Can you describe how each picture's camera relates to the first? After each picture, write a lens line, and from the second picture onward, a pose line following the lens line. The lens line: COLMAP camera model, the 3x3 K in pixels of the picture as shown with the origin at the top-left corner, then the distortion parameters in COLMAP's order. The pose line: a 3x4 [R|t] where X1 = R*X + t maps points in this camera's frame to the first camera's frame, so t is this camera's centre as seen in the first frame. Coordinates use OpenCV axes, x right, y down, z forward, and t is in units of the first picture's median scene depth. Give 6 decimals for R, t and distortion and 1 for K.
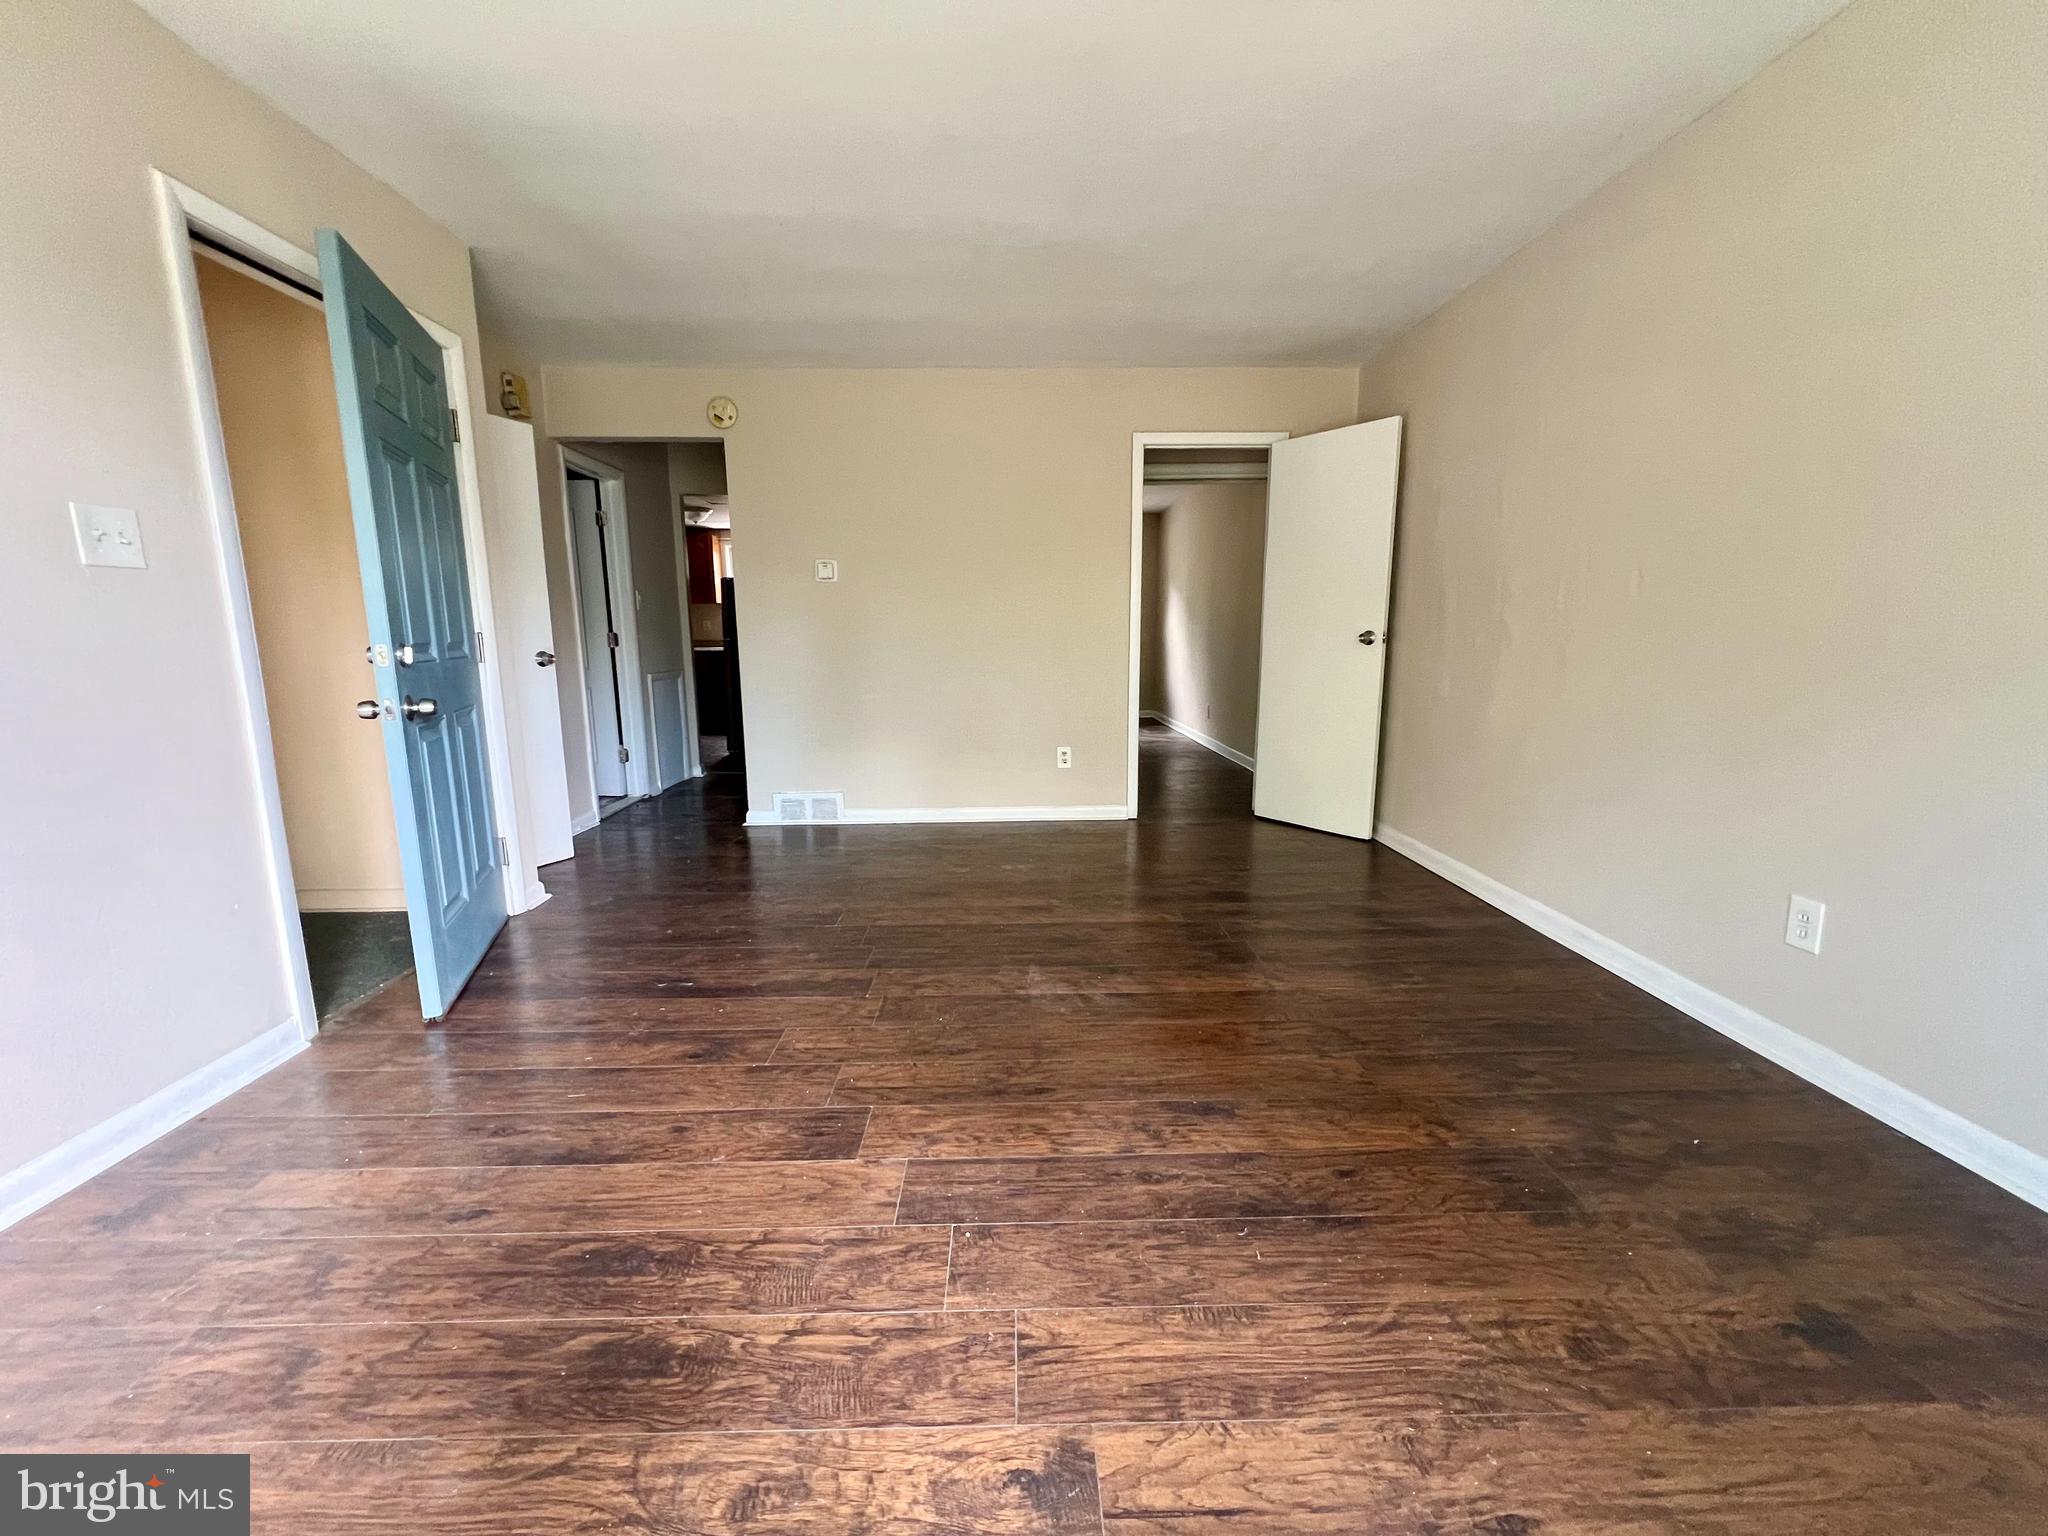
lens RADIAL K [[825.4, 0, 1024.2], [0, 825.4, 774.7], [0, 0, 1]] dist [-0.008875, 0.001912]
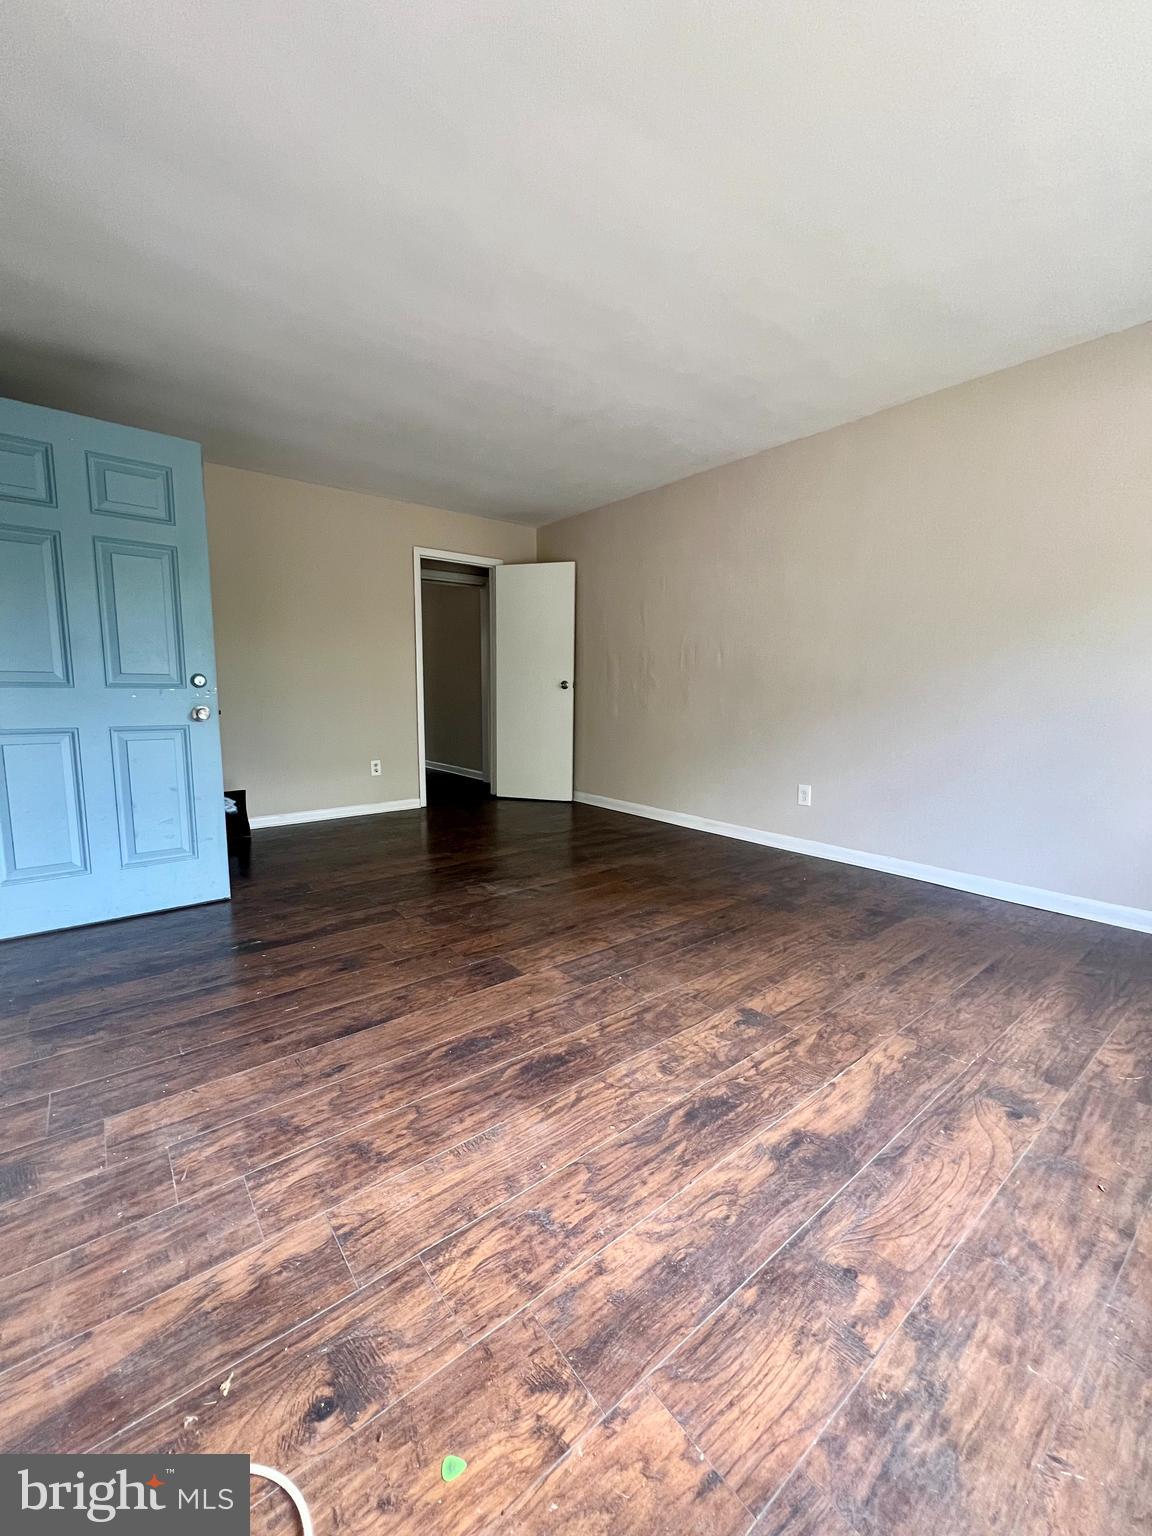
lens RADIAL K [[619.1, 0, 575.3], [0, 619.1, 764.8], [0, 0, 1]] dist [-0.008875, 0.001912]
pose [[0.794639, -0.063336, 0.603769, -0.814299], [0.092894, 0.995516, -0.017829, 0.061719], [-0.599933, 0.070254, 0.796960, -0.107223]]
